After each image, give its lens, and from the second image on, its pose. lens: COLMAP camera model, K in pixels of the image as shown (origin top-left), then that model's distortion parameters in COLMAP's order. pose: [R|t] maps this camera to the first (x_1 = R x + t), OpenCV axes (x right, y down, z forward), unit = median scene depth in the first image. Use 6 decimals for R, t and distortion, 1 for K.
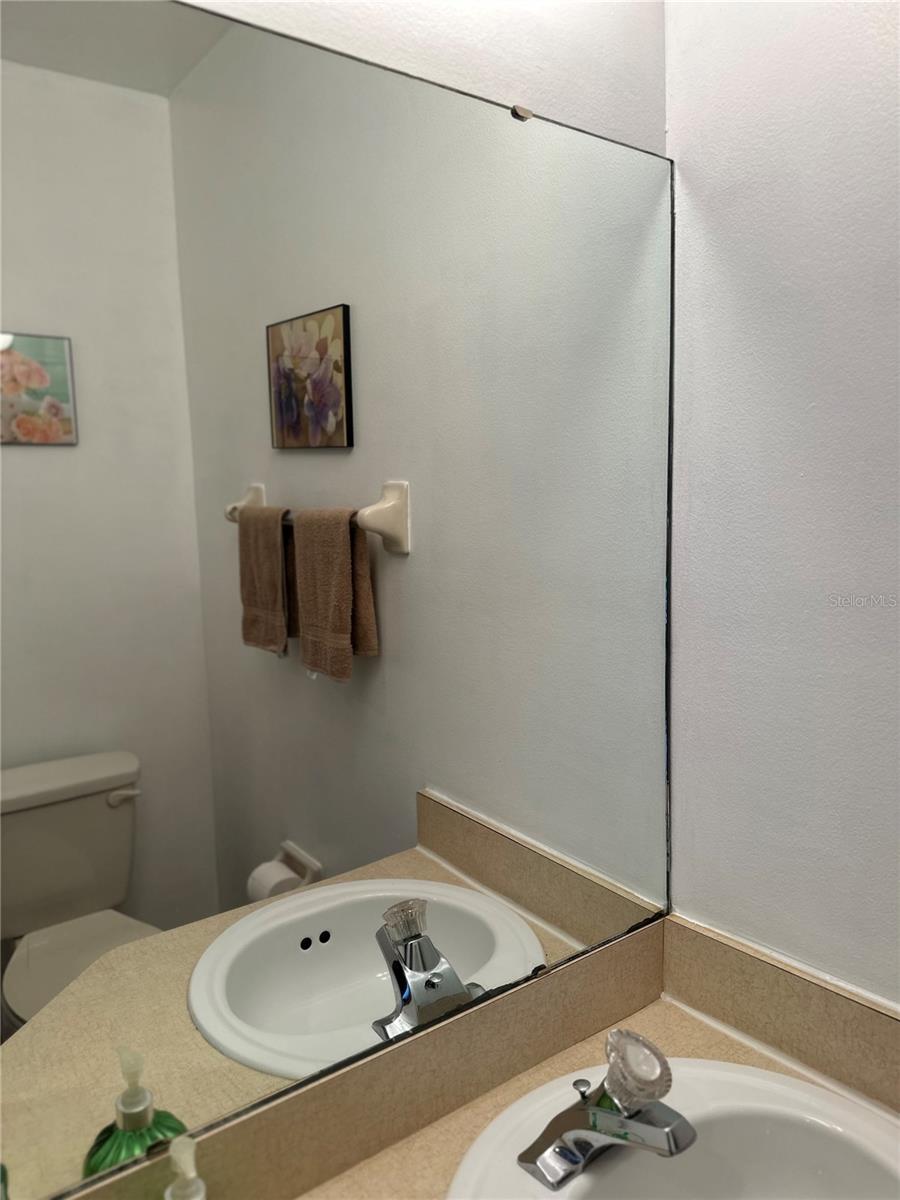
lens RADIAL K [[826.3, 0, 449.8], [0, 826.3, 615.0], [0, 0, 1]] dist [0.034904, -0.066542]
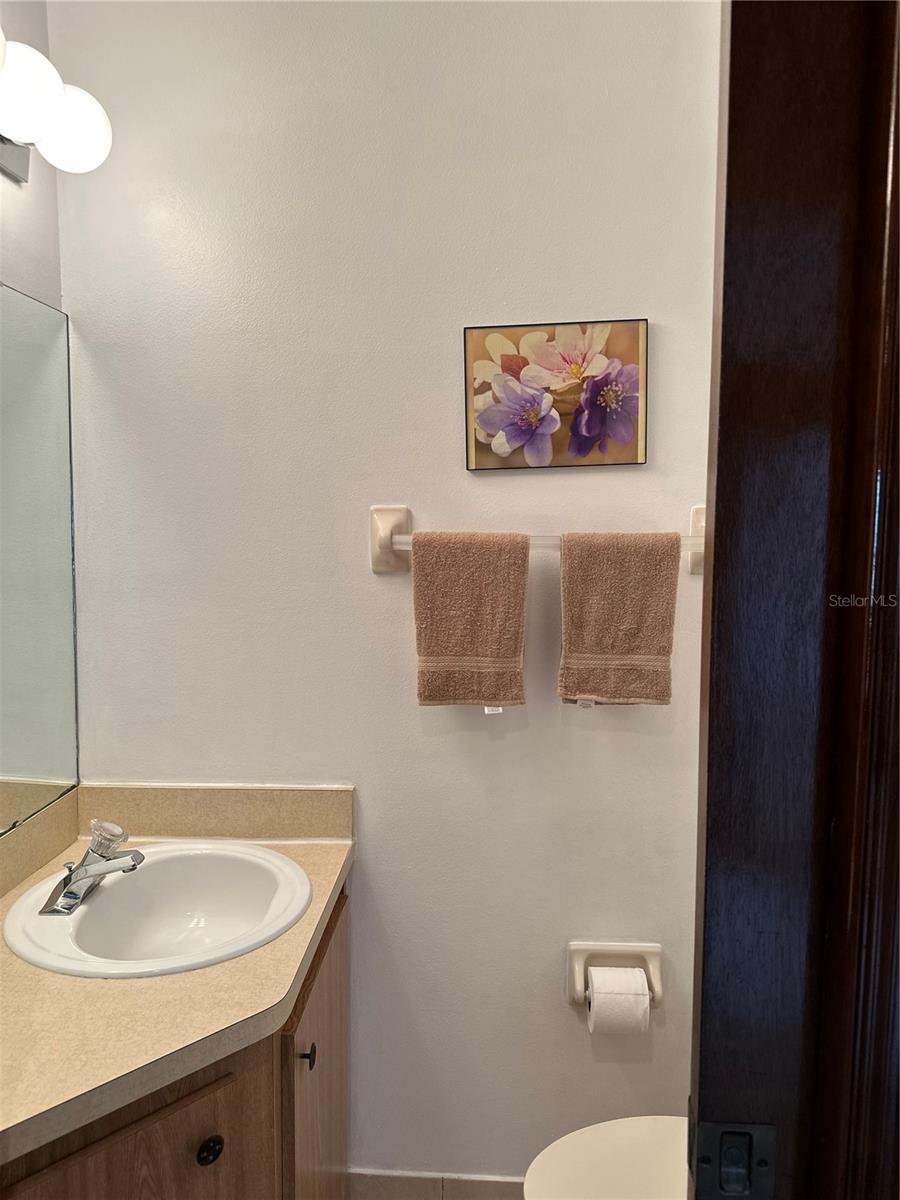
lens RADIAL K [[826.3, 0, 449.8], [0, 826.3, 615.0], [0, 0, 1]] dist [0.034904, -0.066542]
pose [[0.623480, -0.048568, 0.780330, -0.545298], [0.060867, 0.998055, 0.013487, 0.068806], [-0.779467, 0.039088, 0.625223, -0.573303]]
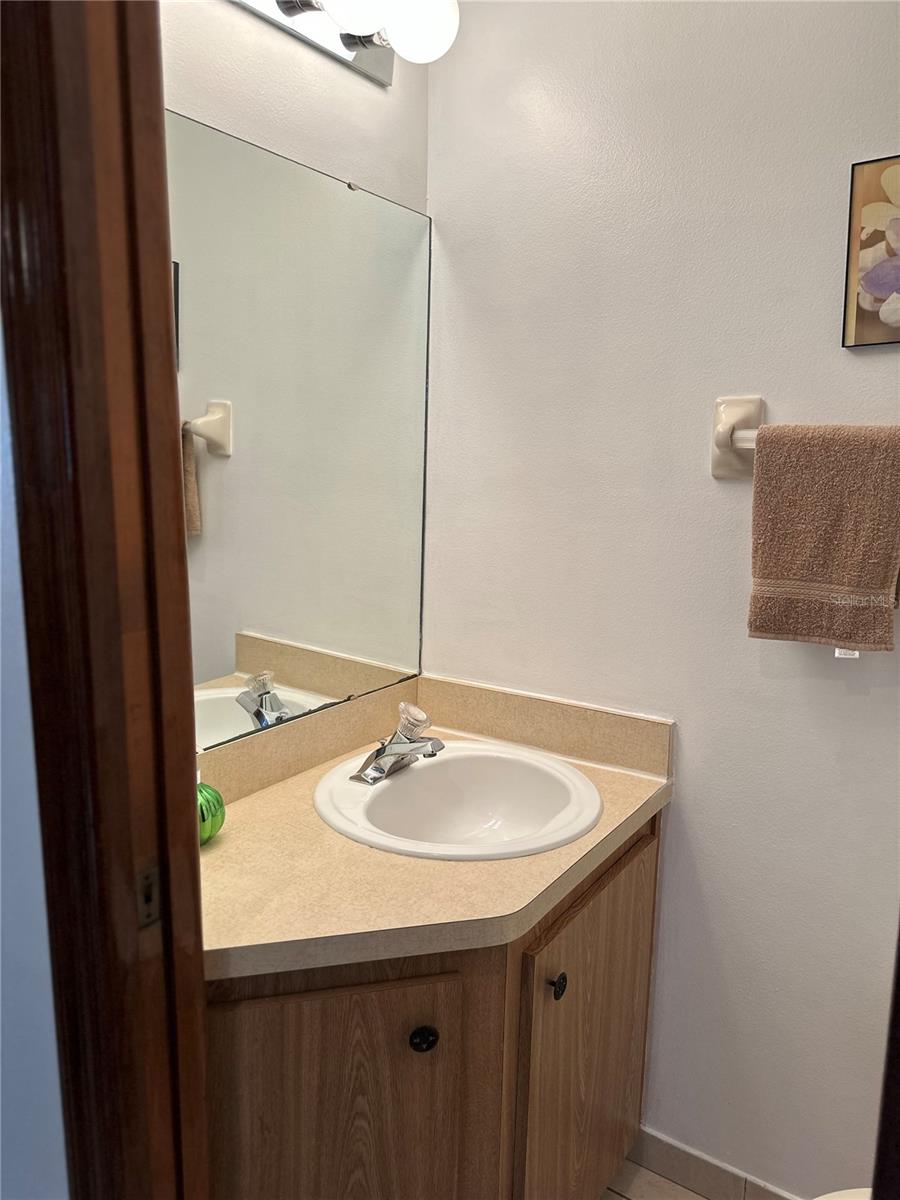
lens RADIAL K [[815.6, 0, 449.0], [0, 815.6, 613.4], [0, 0, 1]] dist [0.038011, -0.096334]
pose [[0.940126, -0.010029, 0.340680, -0.259644], [-0.011782, 0.998013, 0.061893, 0.145690], [-0.340624, -0.062201, 0.938140, -0.597771]]
